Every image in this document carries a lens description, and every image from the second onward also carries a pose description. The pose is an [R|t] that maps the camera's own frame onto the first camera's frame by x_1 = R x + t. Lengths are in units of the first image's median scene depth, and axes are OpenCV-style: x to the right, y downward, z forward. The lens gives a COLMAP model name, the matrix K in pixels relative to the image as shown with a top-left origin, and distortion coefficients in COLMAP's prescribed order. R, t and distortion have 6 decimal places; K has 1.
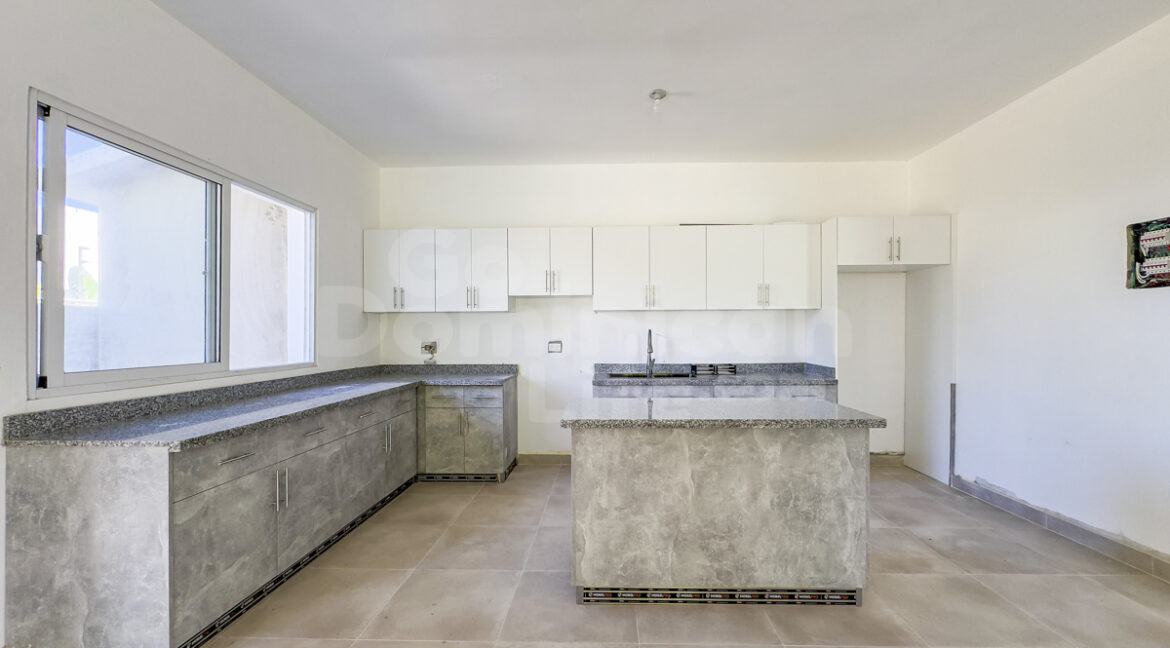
lens RADIAL K [[471.6, 0, 595.5], [0, 471.6, 333.4], [0, 0, 1]] dist [-0.004634, 0.000365]
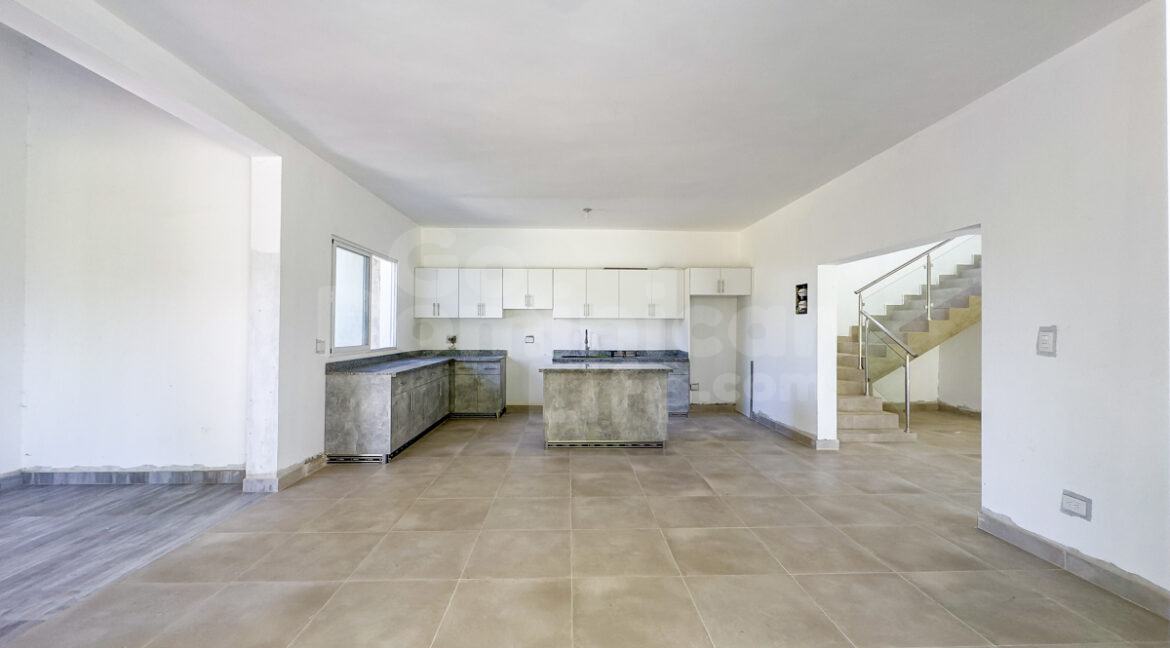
lens RADIAL K [[471.6, 0, 584.3], [0, 471.6, 322.9], [0, 0, 1]] dist [-0.004634, 0.000365]
pose [[0.998077, 0.009287, 0.061292, 0.005310], [-0.008514, 0.999881, -0.012858, -0.016694], [-0.061404, 0.012312, 0.998037, -1.128321]]
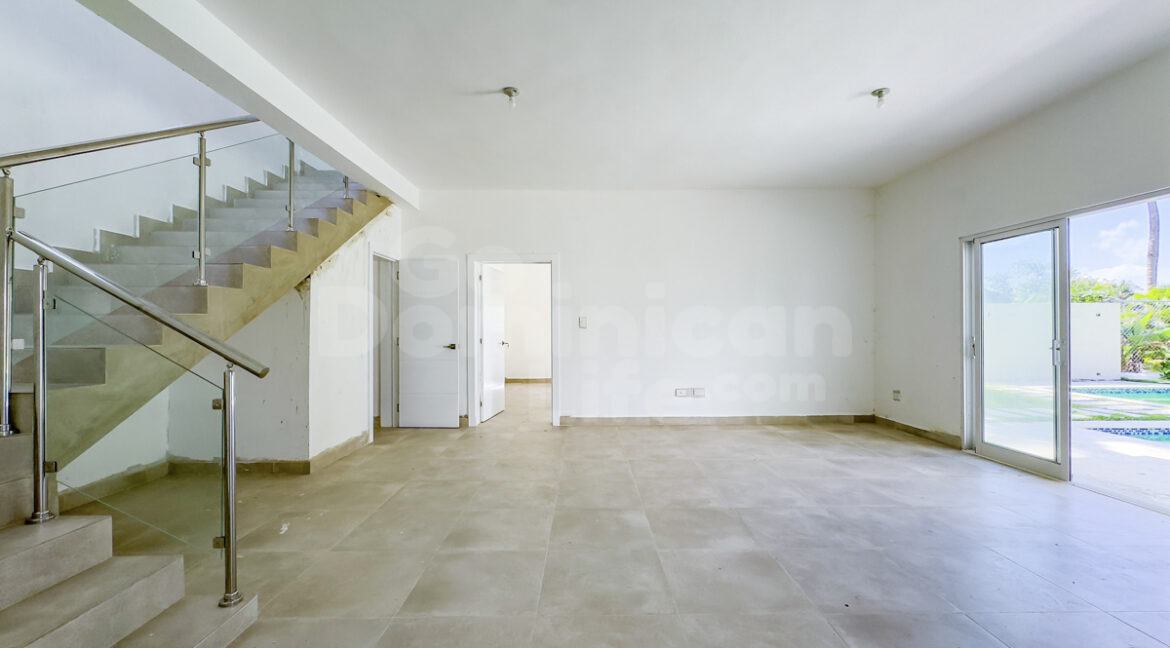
lens RADIAL K [[471.6, 0, 582.2], [0, 471.6, 326.0], [0, 0, 1]] dist [-0.004634, 0.000365]
pose [[-0.024155, 0.011931, 0.999637, 0.878954], [0.005332, 0.999916, -0.011806, 0.031569], [-0.999694, 0.005045, -0.024217, 0.400926]]
